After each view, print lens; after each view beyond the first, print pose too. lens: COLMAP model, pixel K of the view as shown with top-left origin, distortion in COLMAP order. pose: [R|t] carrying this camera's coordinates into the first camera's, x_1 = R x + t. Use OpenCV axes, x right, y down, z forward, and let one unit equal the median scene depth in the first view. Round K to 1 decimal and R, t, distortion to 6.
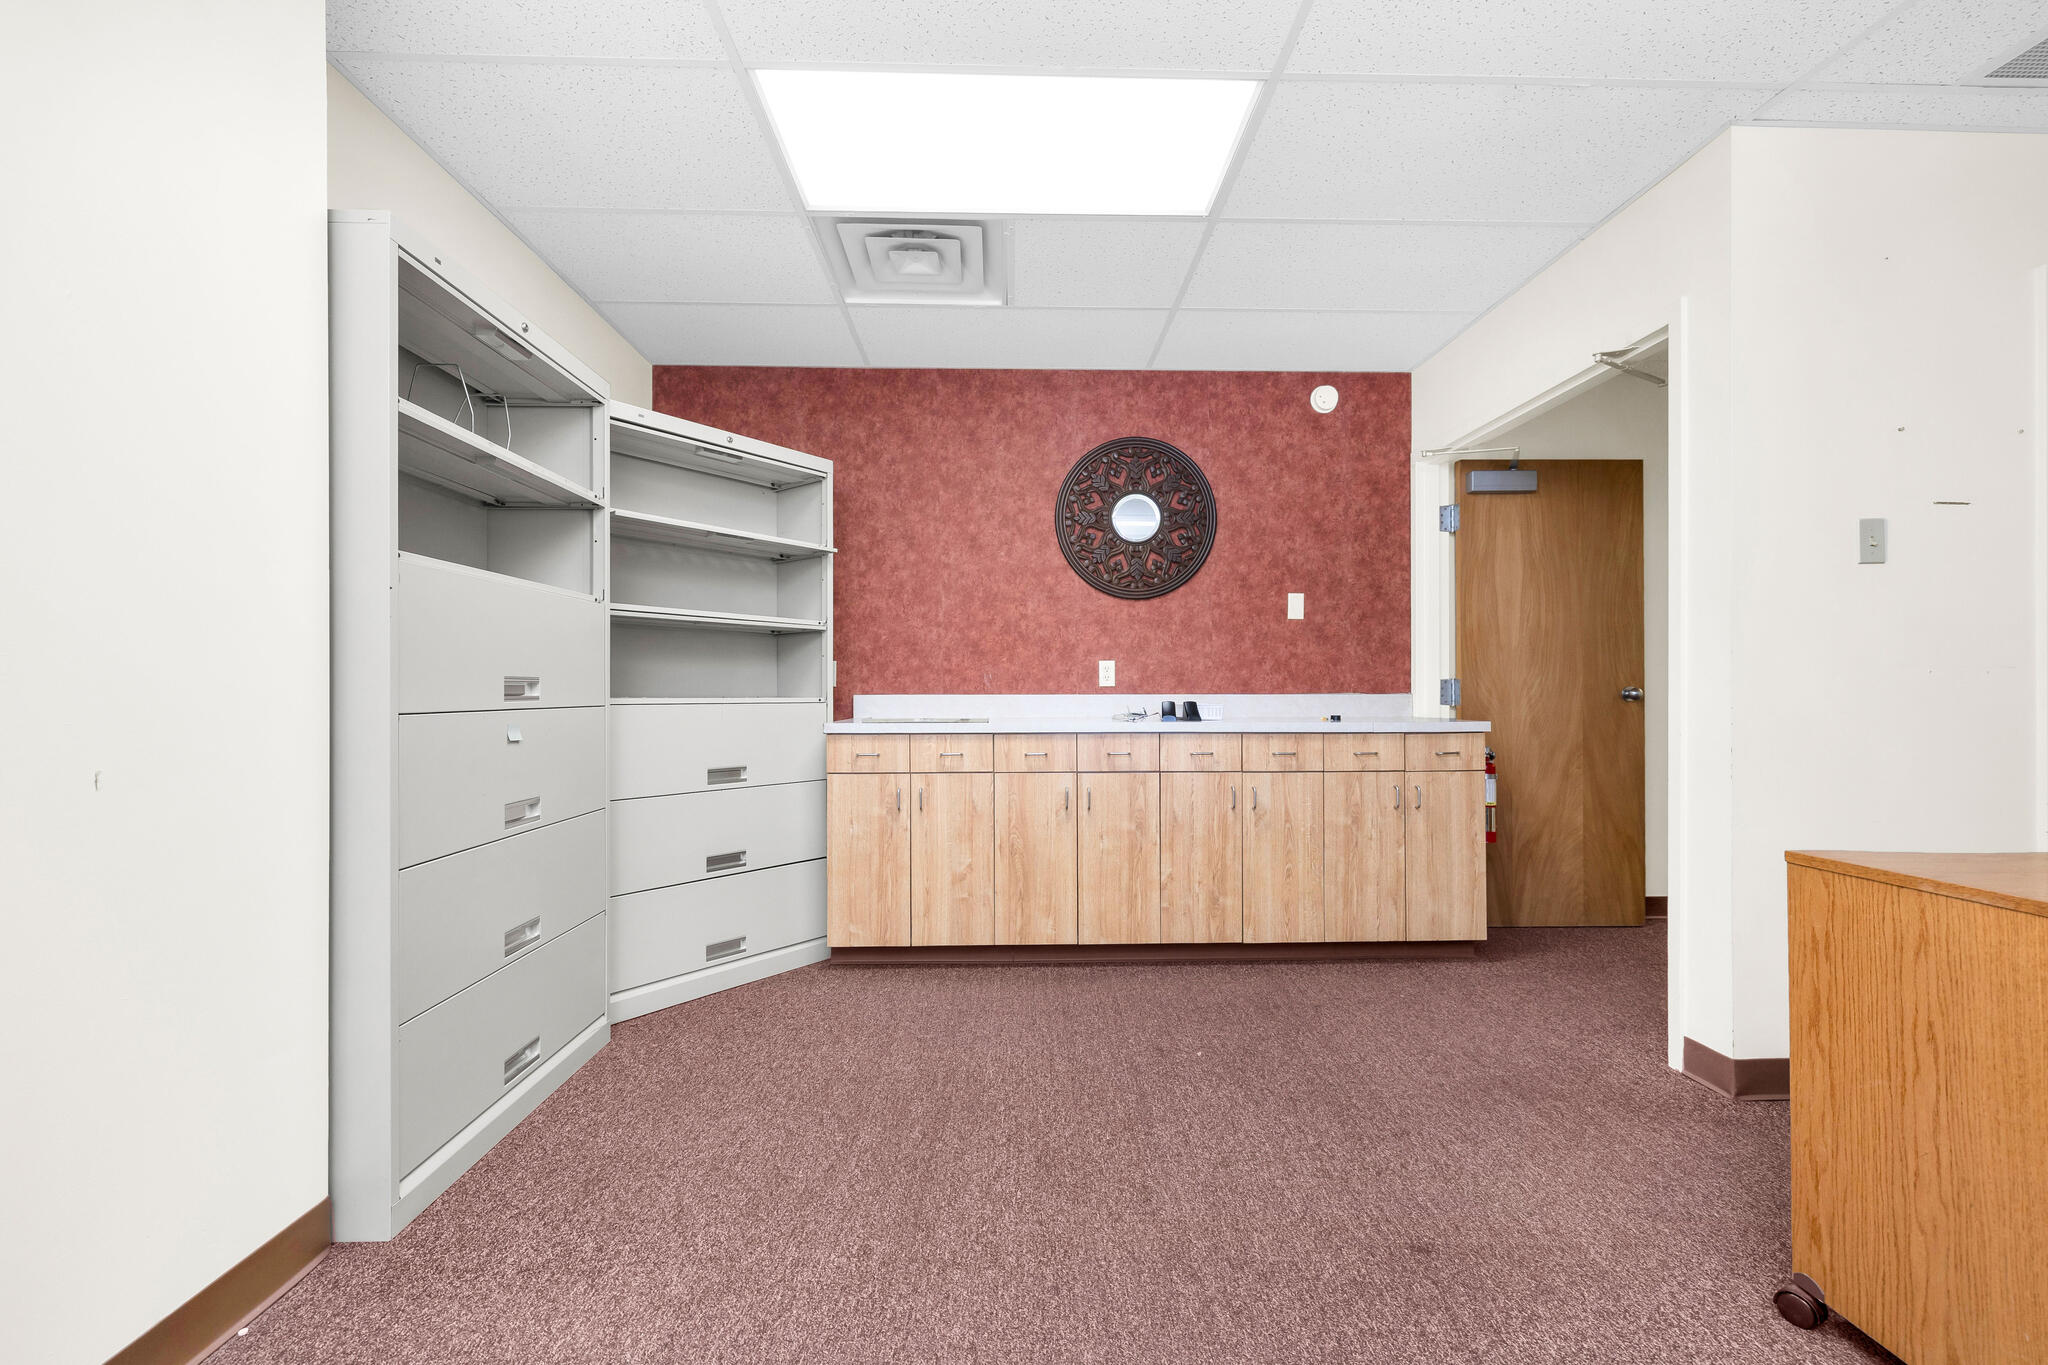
lens RADIAL K [[878.7, 0, 1028.7], [0, 878.7, 690.7], [0, 0, 1]] dist [0.001150, -0.000647]
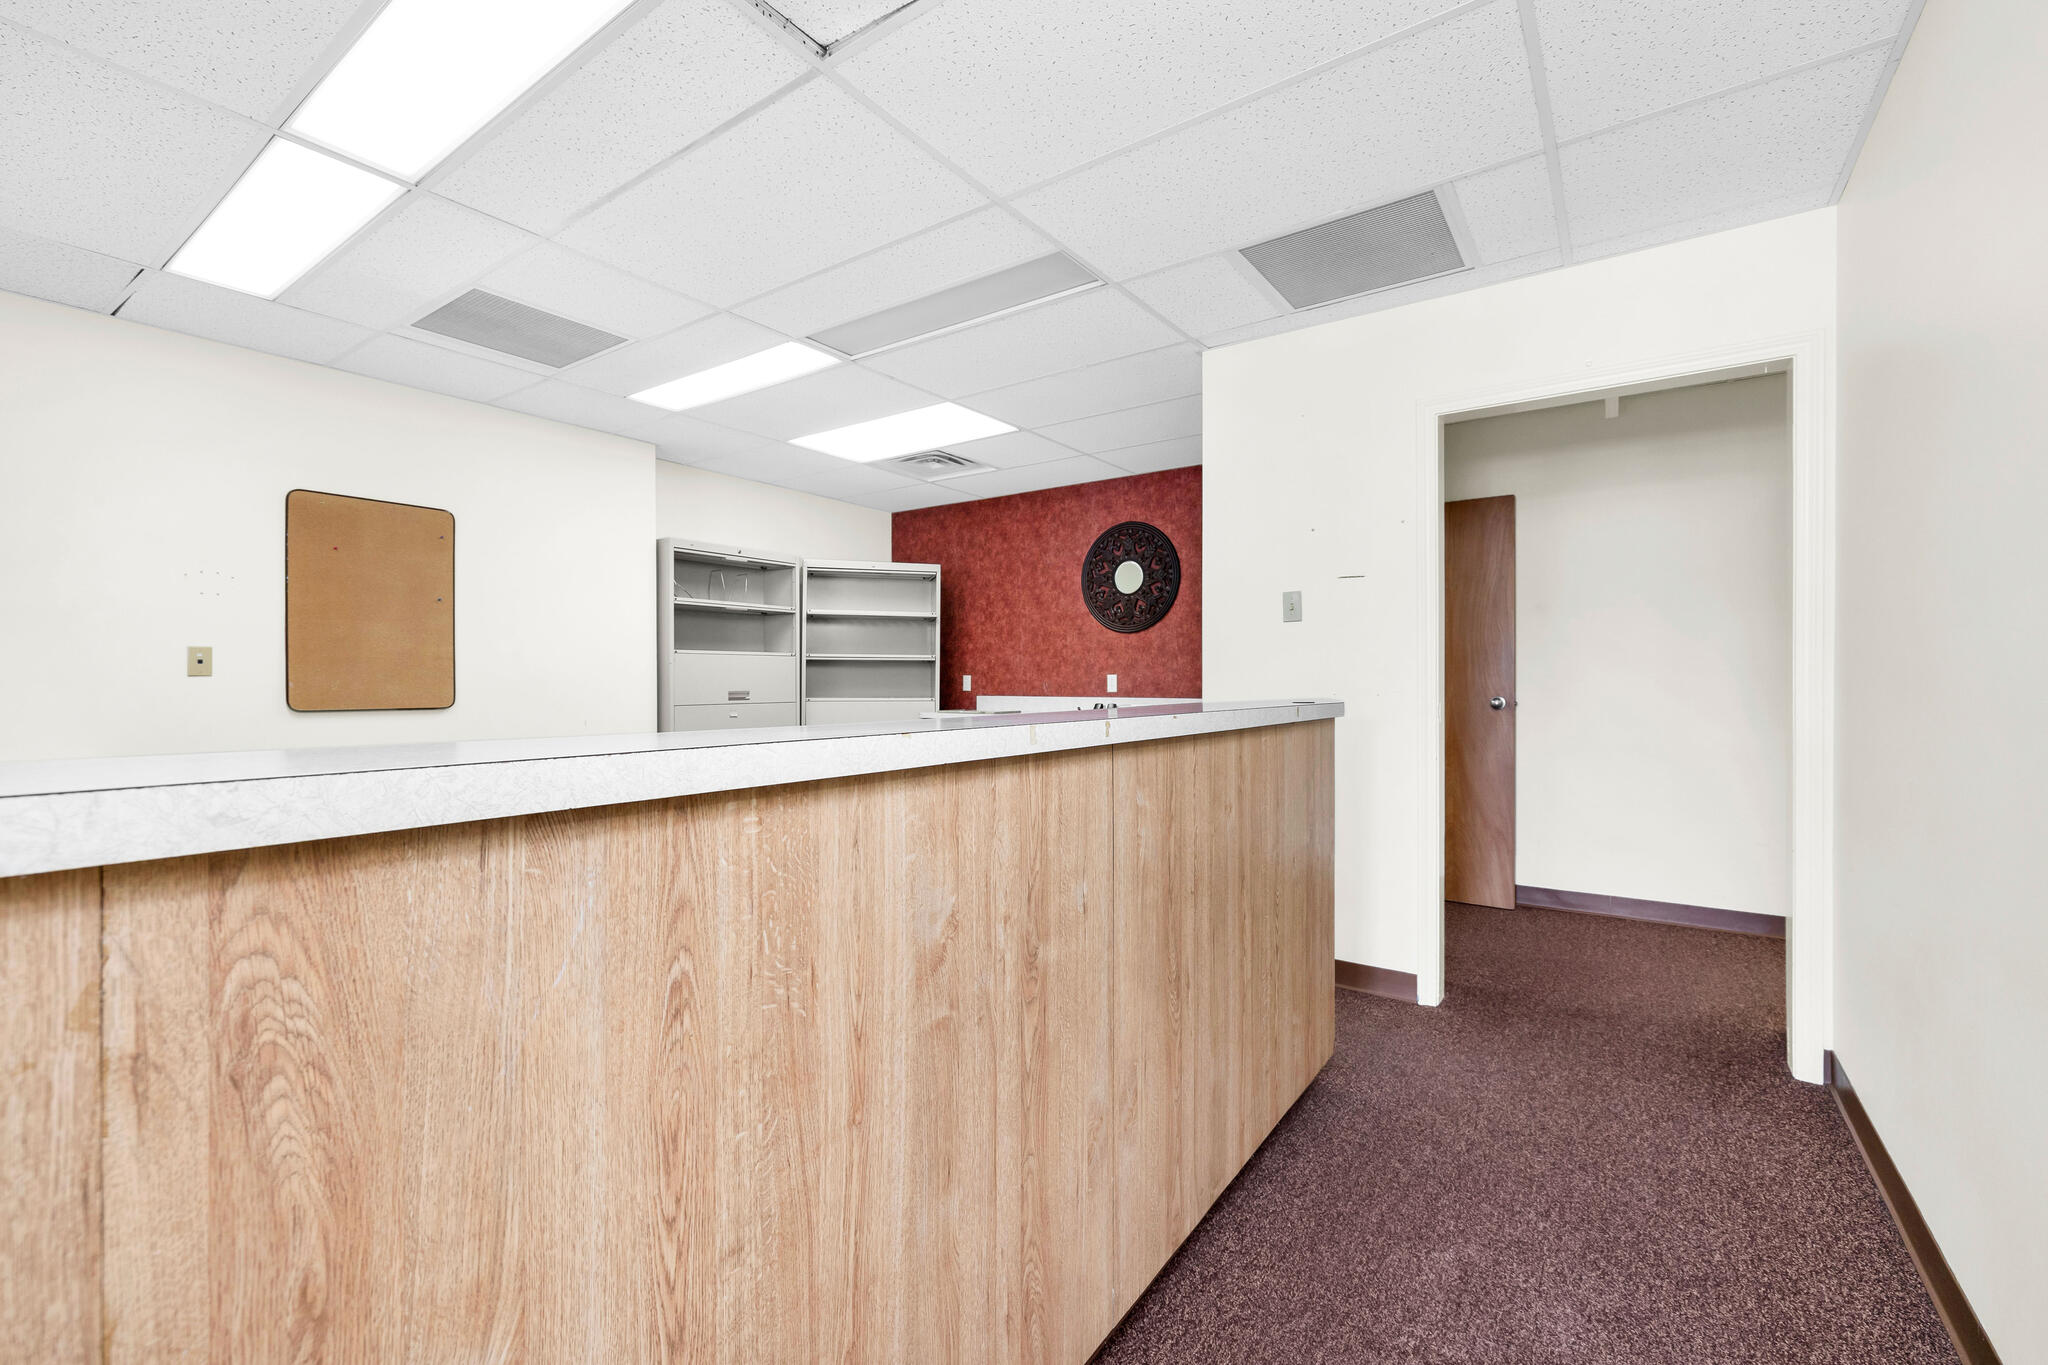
lens RADIAL K [[878.7, 0, 1040.1], [0, 878.7, 678.2], [0, 0, 1]] dist [0.001150, -0.000647]
pose [[0.799871, -0.000055, -0.600173, 0.883923], [0.005390, 0.999960, 0.007092, -0.039711], [0.600148, -0.008908, 0.799839, -0.261669]]
